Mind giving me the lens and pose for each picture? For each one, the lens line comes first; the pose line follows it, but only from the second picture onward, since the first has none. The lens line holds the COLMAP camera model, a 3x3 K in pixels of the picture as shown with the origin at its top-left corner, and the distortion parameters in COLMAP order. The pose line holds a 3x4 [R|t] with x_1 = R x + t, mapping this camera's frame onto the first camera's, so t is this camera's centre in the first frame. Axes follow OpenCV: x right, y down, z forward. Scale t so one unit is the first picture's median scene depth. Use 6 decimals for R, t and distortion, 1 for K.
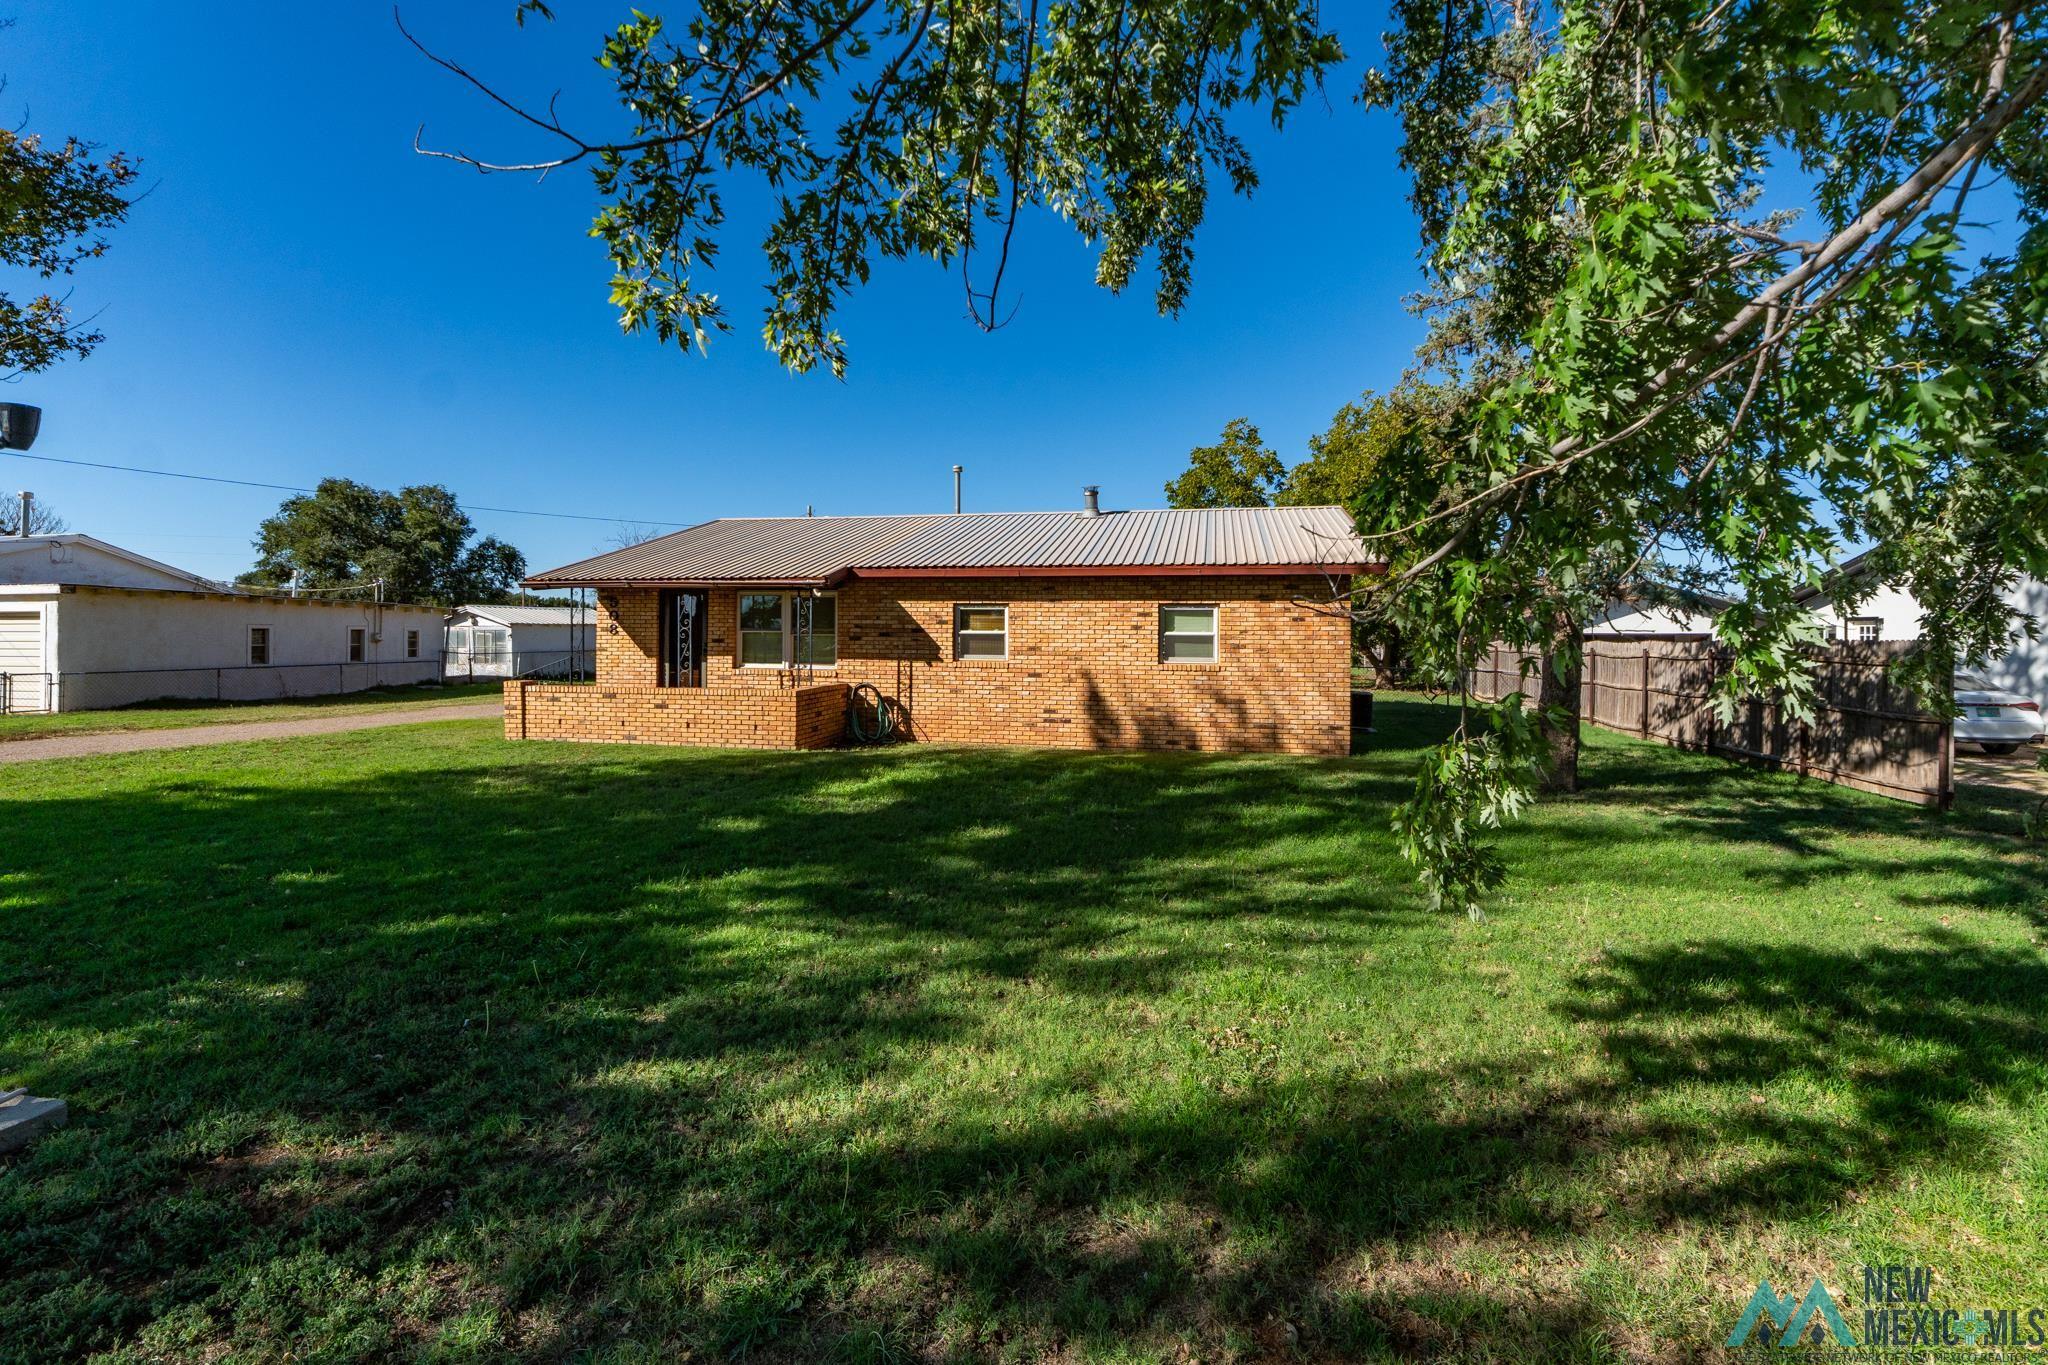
lens RADIAL K [[900.7, 0, 1043.3], [0, 900.7, 631.4], [0, 0, 1]] dist [-0.007105, 0.000413]
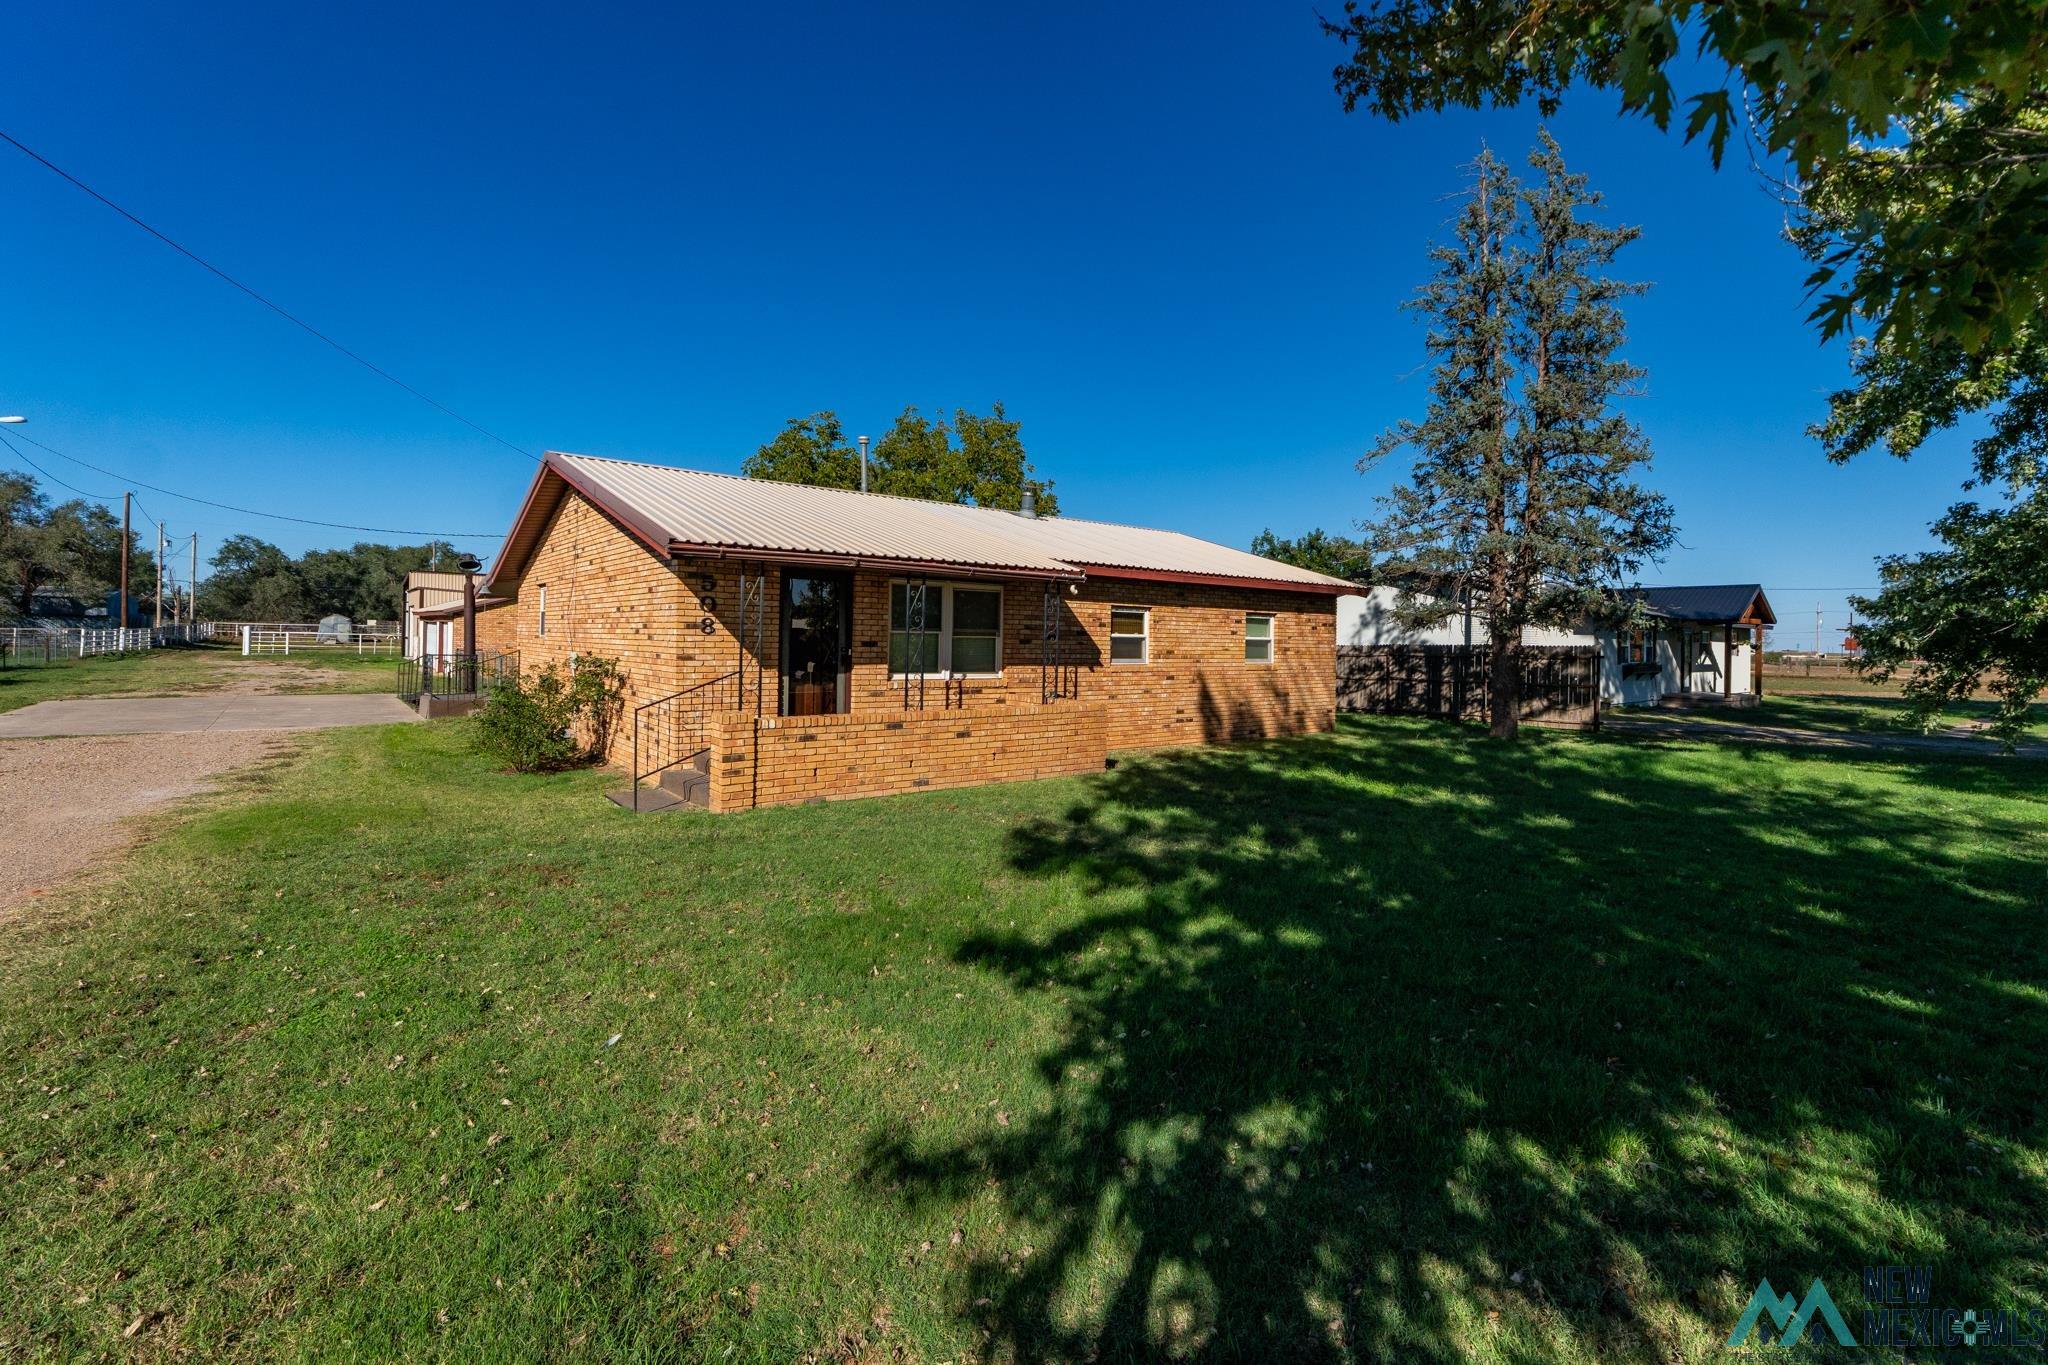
lens RADIAL K [[900.7, 0, 1046.7], [0, 900.7, 631.0], [0, 0, 1]] dist [-0.007105, 0.000413]
pose [[0.639034, 0.010619, 0.769105, -0.880182], [-0.015112, 0.999885, -0.001249, -0.001670], [-0.769030, -0.010825, 0.639121, 0.441783]]
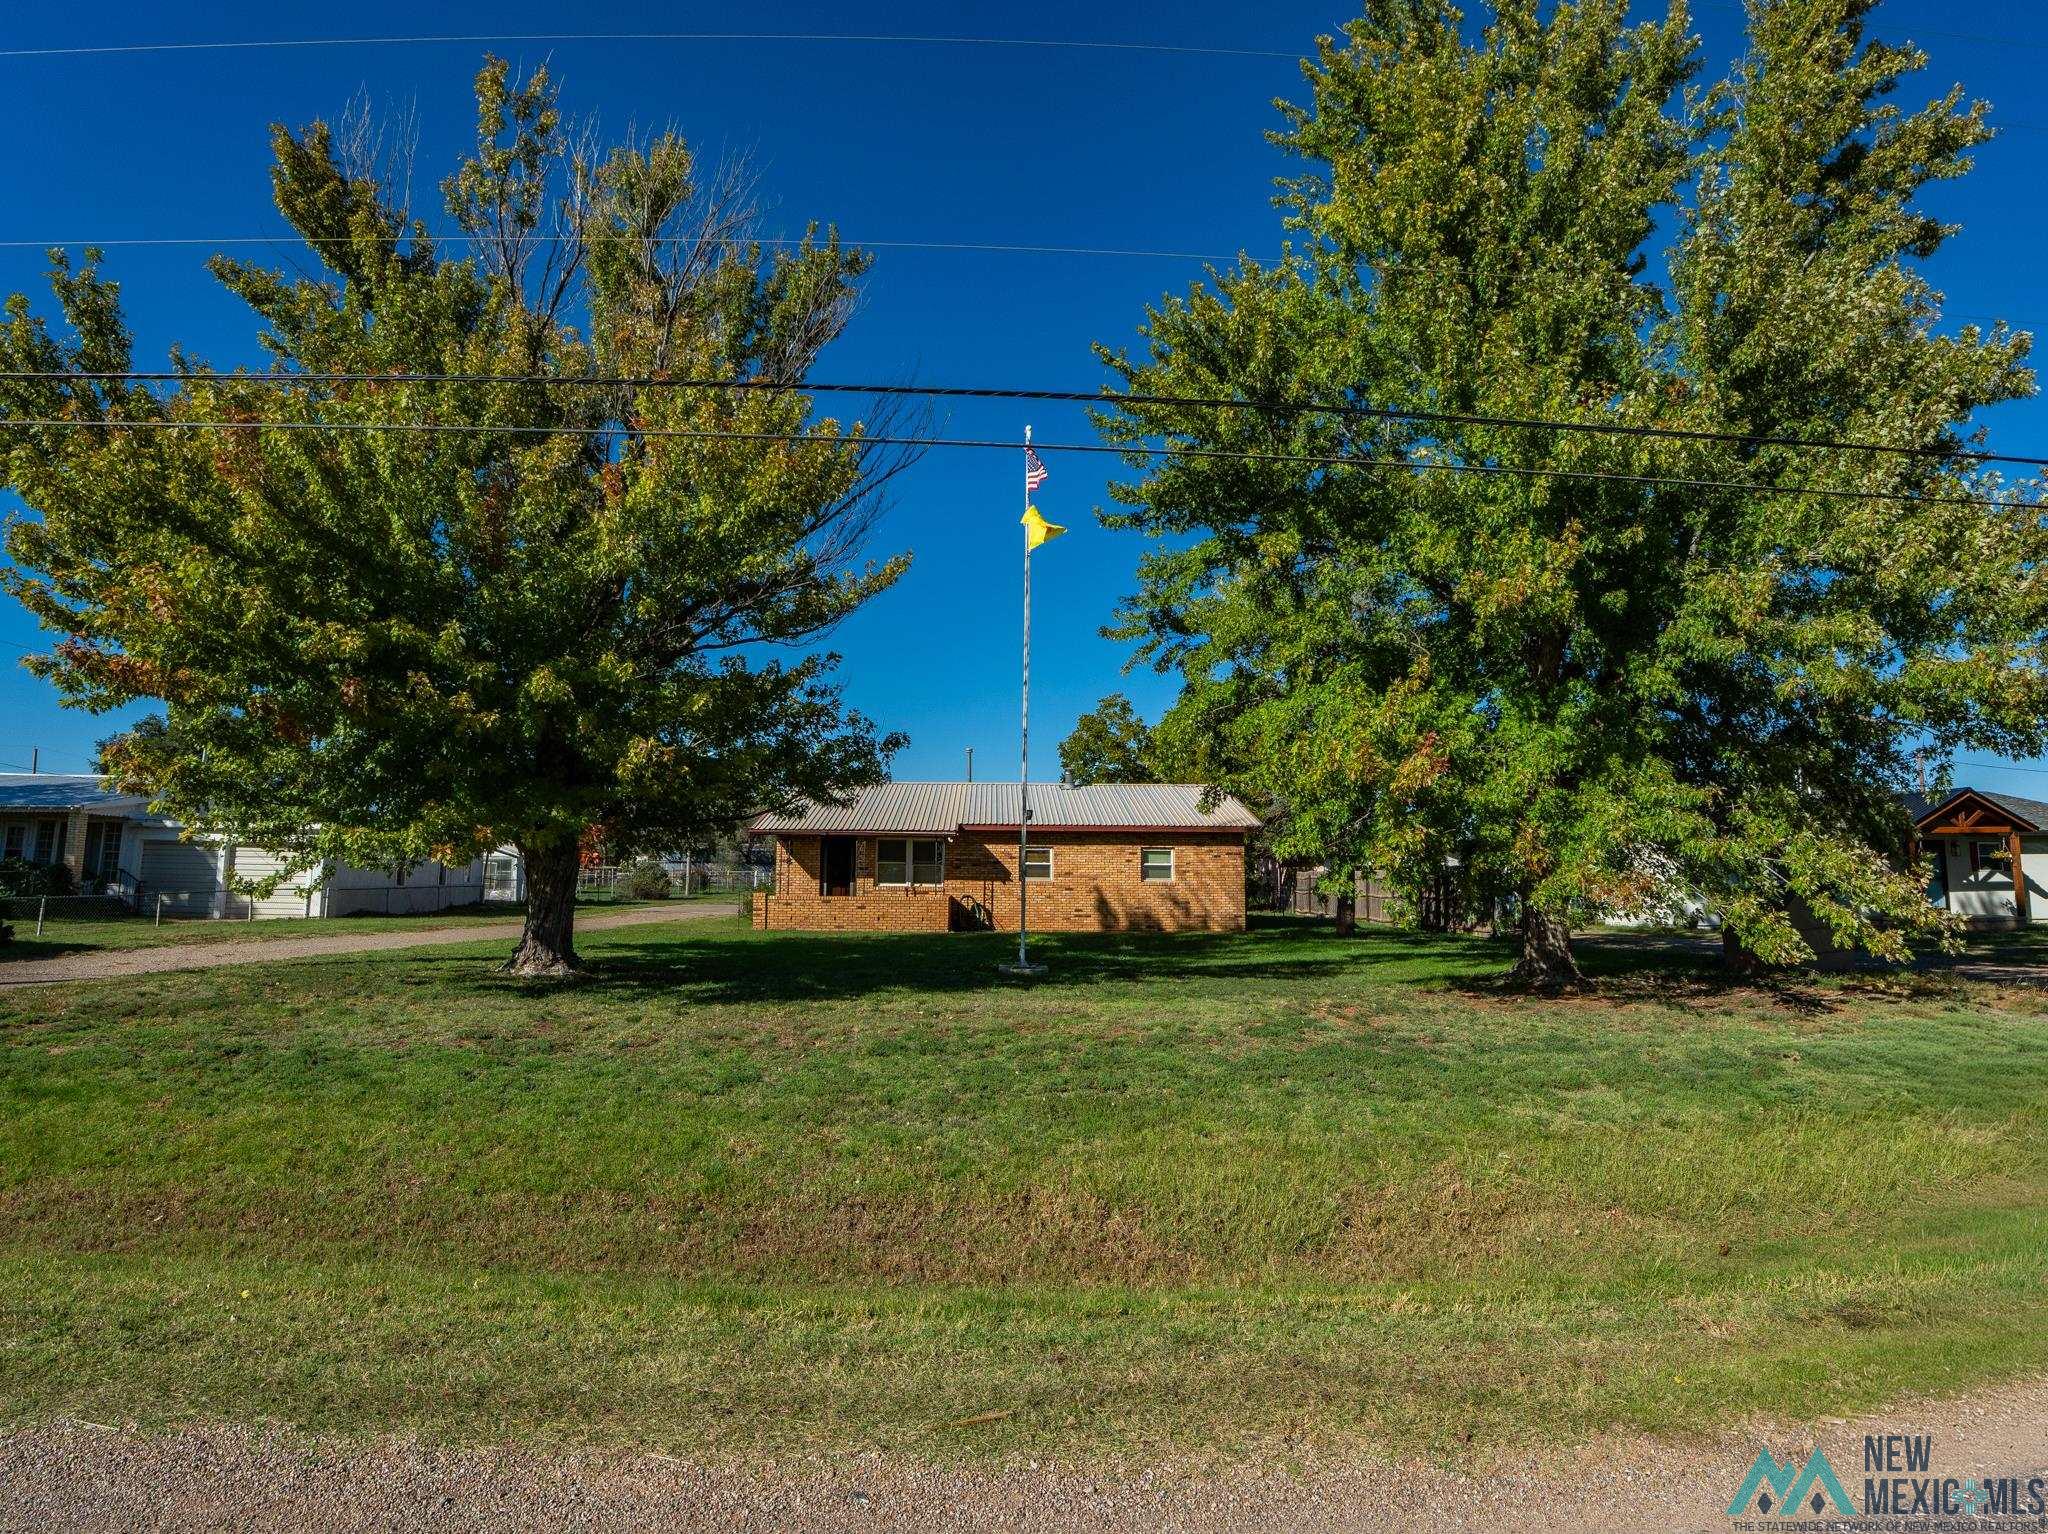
lens RADIAL K [[1024.9, 0, 1035.0], [0, 1024.9, 762.4], [0, 0, 1]] dist [-0.033533, -0.000204]
pose [[0.973551, 0.024397, 0.227164, -0.507309], [-0.002153, 0.995218, -0.097659, -0.000399], [-0.228460, 0.094587, 0.968947, -0.862829]]
